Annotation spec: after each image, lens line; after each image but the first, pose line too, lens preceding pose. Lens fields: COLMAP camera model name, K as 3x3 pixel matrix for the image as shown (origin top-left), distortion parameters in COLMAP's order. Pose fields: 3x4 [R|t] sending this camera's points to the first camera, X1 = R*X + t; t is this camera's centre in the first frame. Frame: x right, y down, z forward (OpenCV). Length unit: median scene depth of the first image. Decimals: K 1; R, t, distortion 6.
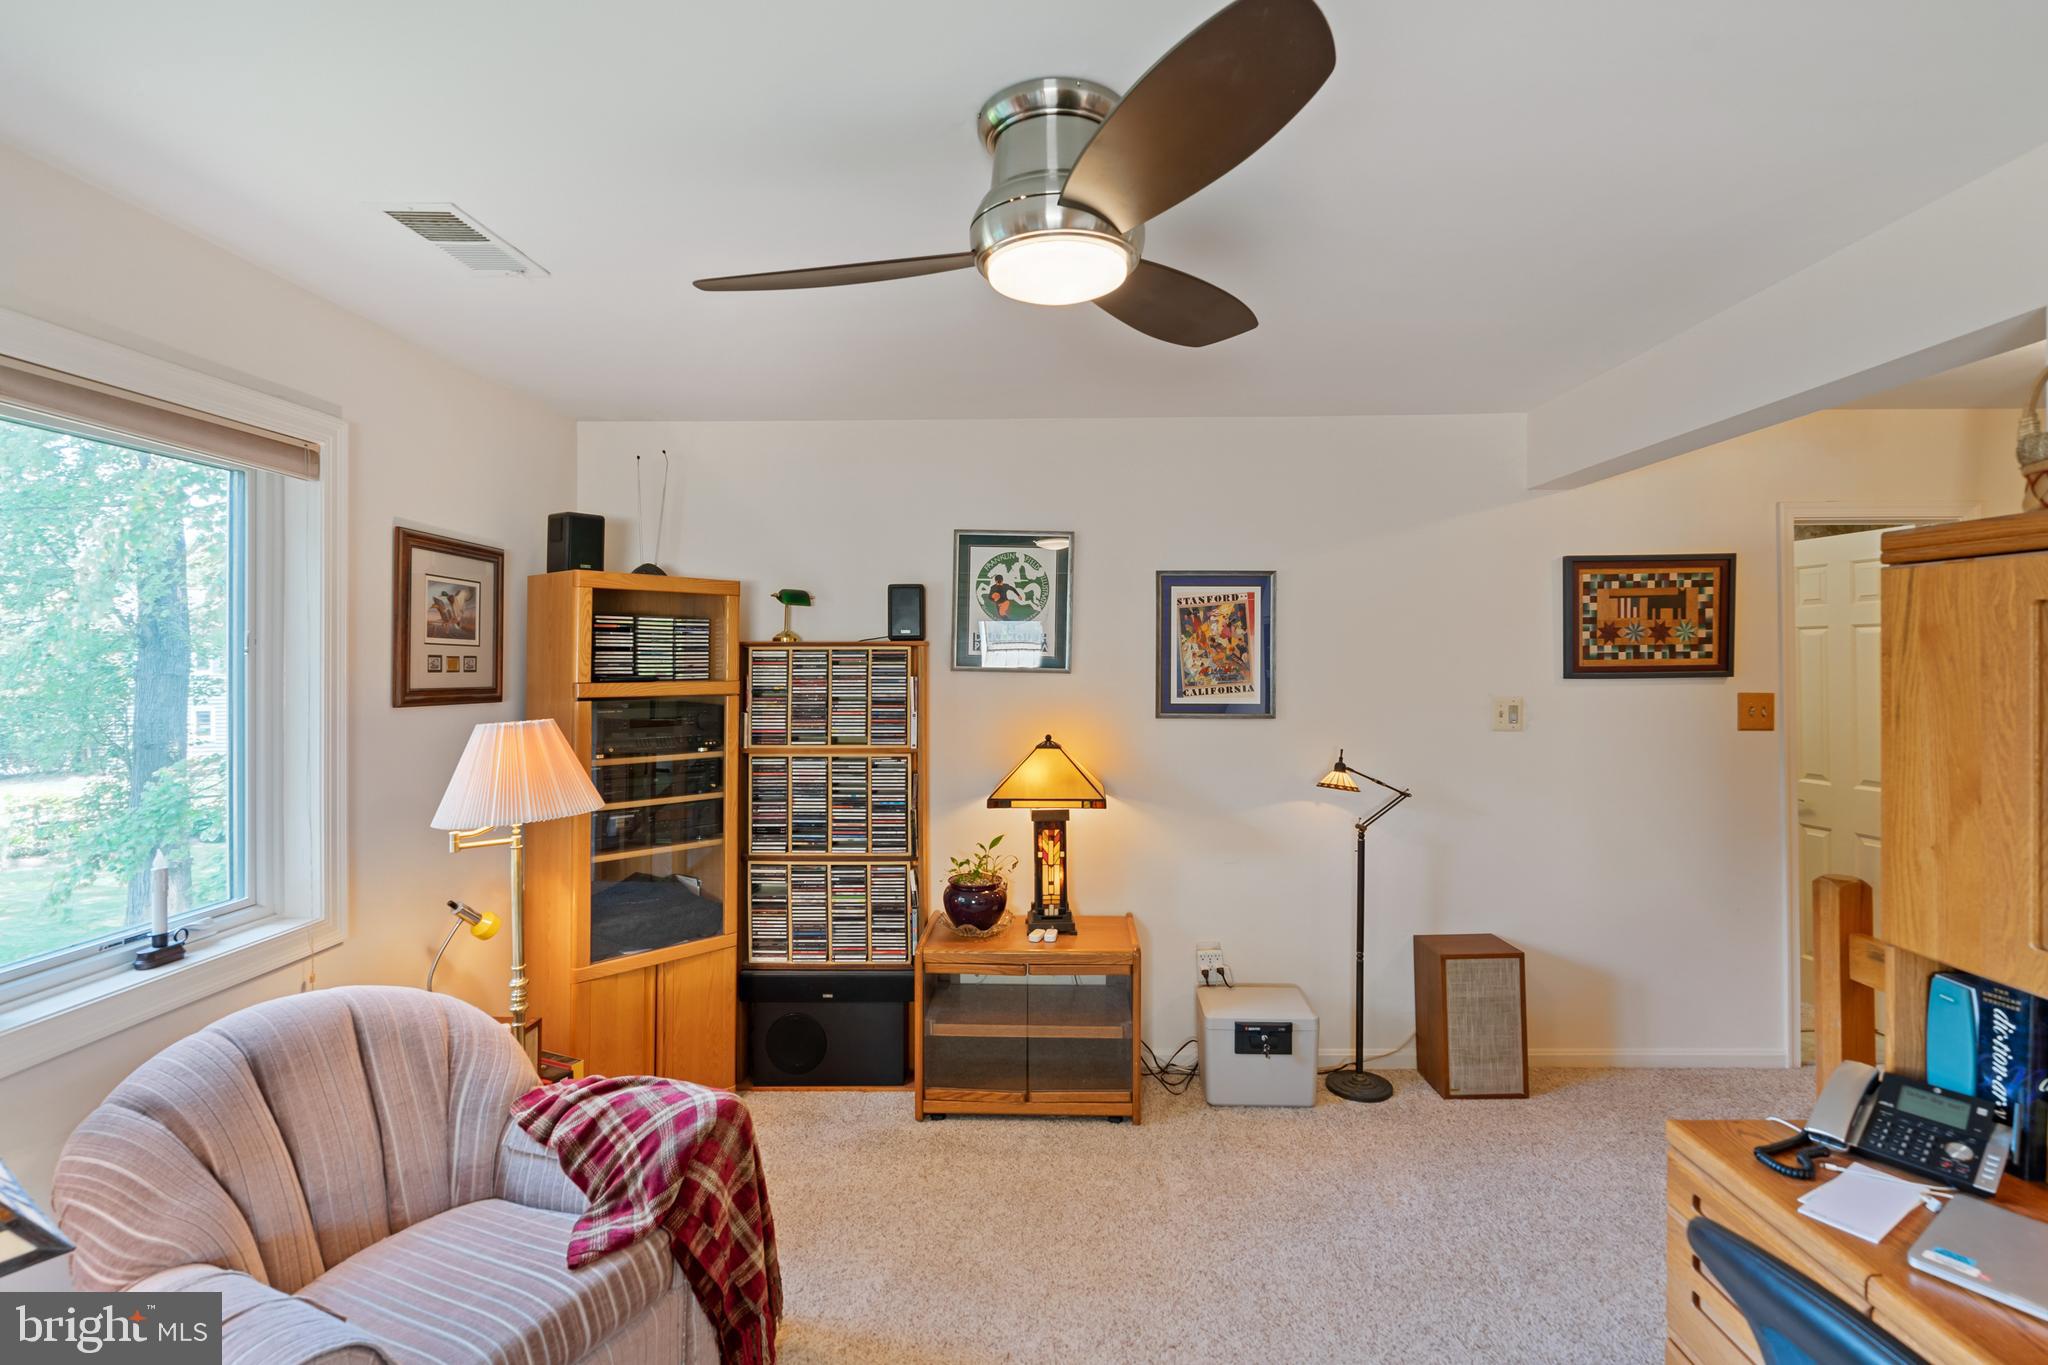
lens RADIAL K [[937.0, 0, 1048.2], [0, 937.0, 648.4], [0, 0, 1]] dist [-0.011918, 0.000227]
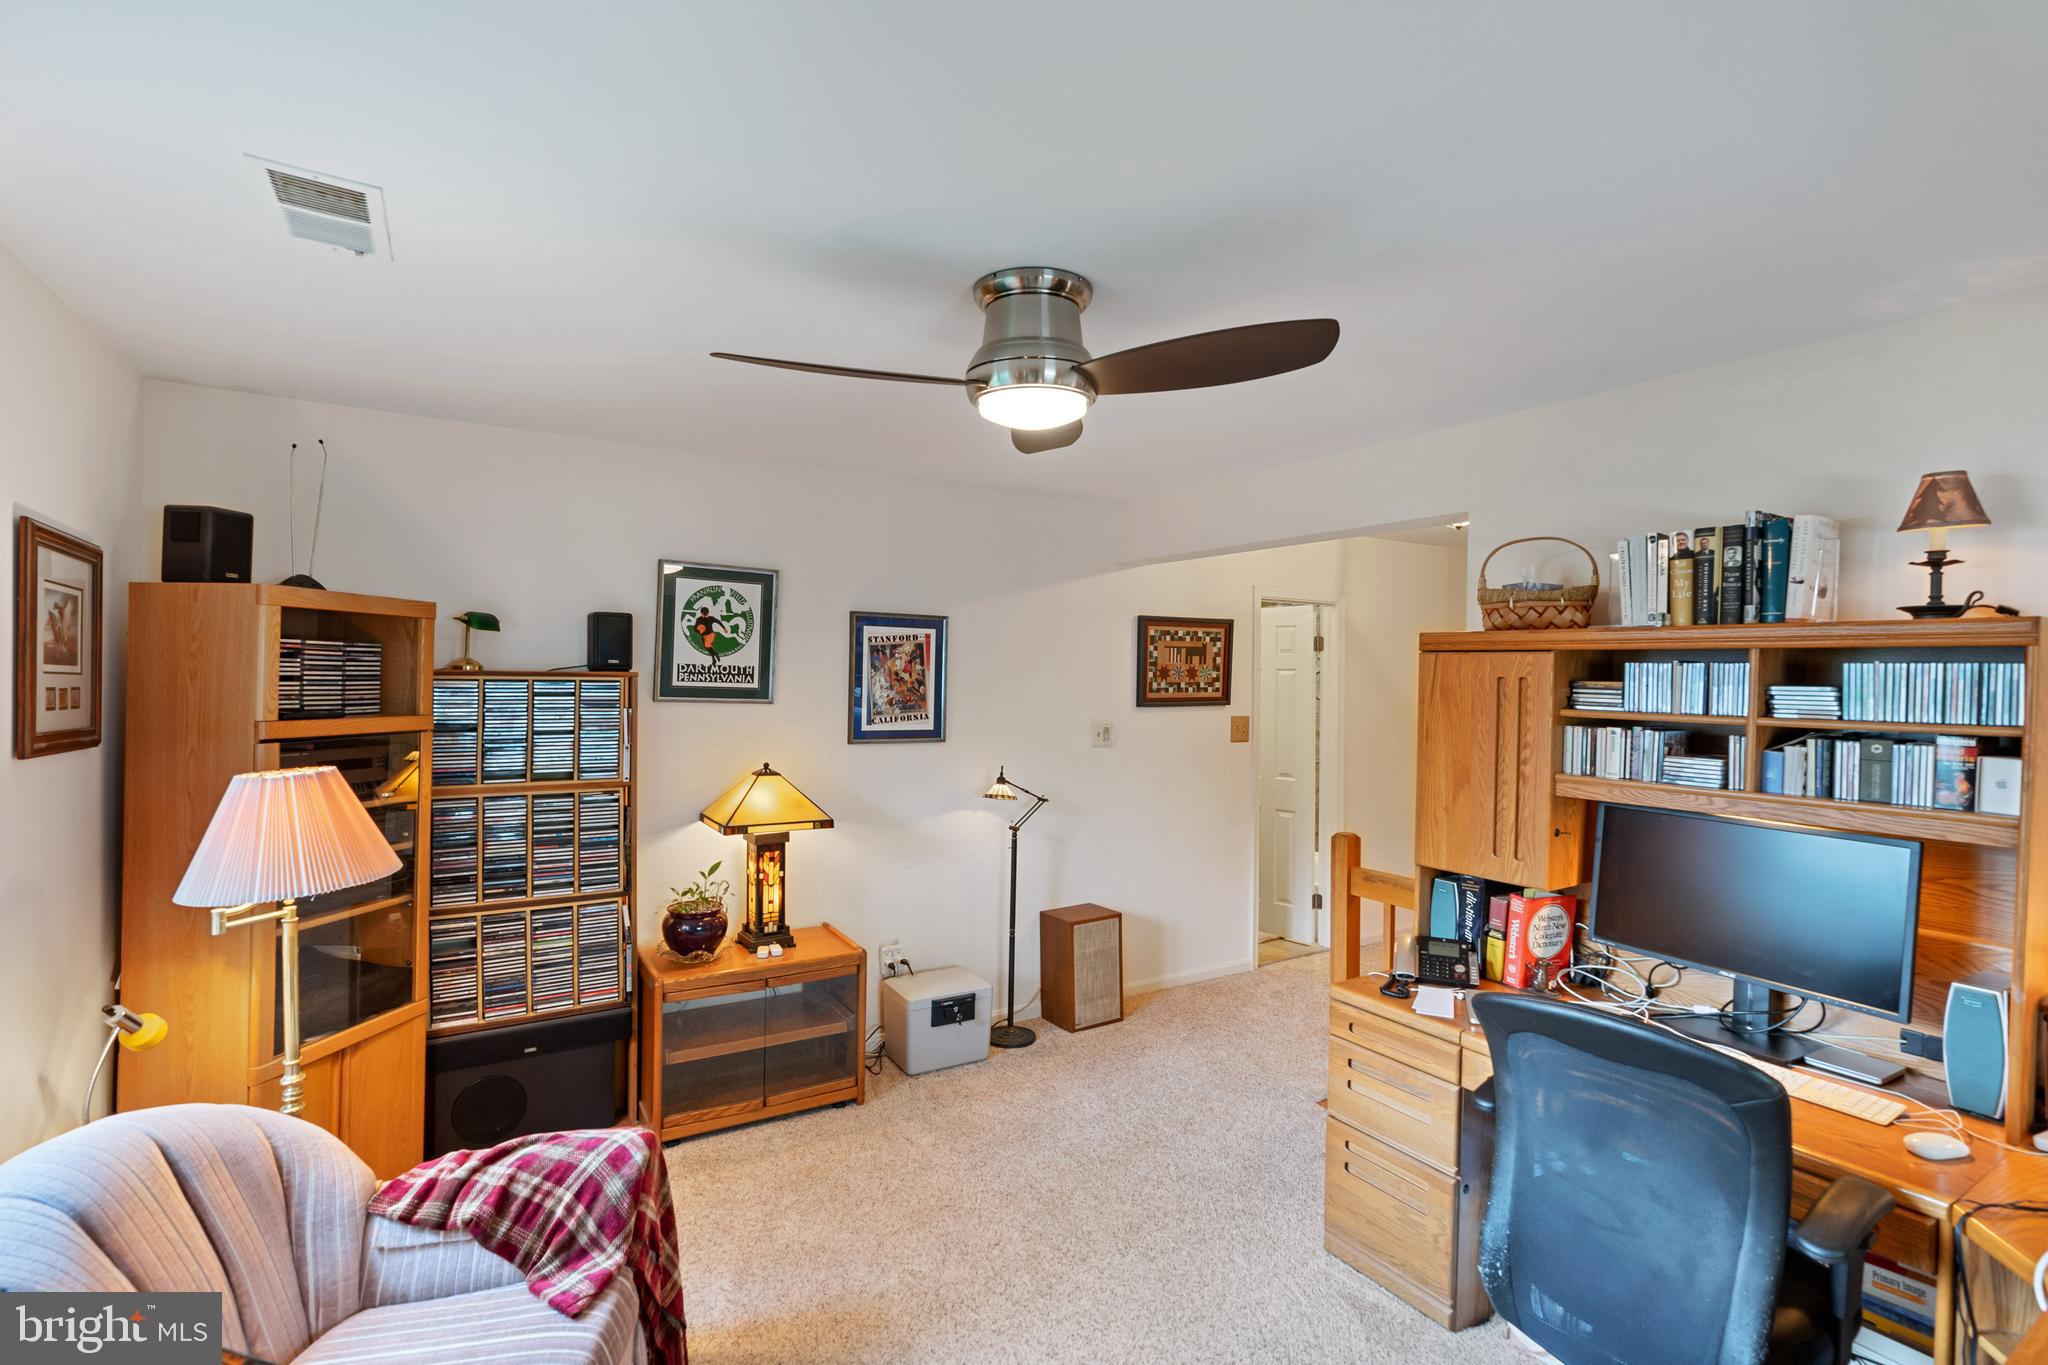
lens RADIAL K [[933.0, 0, 1024.2], [0, 933.0, 672.4], [0, 0, 1]] dist [-0.015791, 0.000613]
pose [[0.841264, 0.015002, 0.540416, -0.330157], [-0.020022, 0.999794, 0.003414, -0.019469], [-0.540253, -0.013692, 0.841391, -0.042813]]
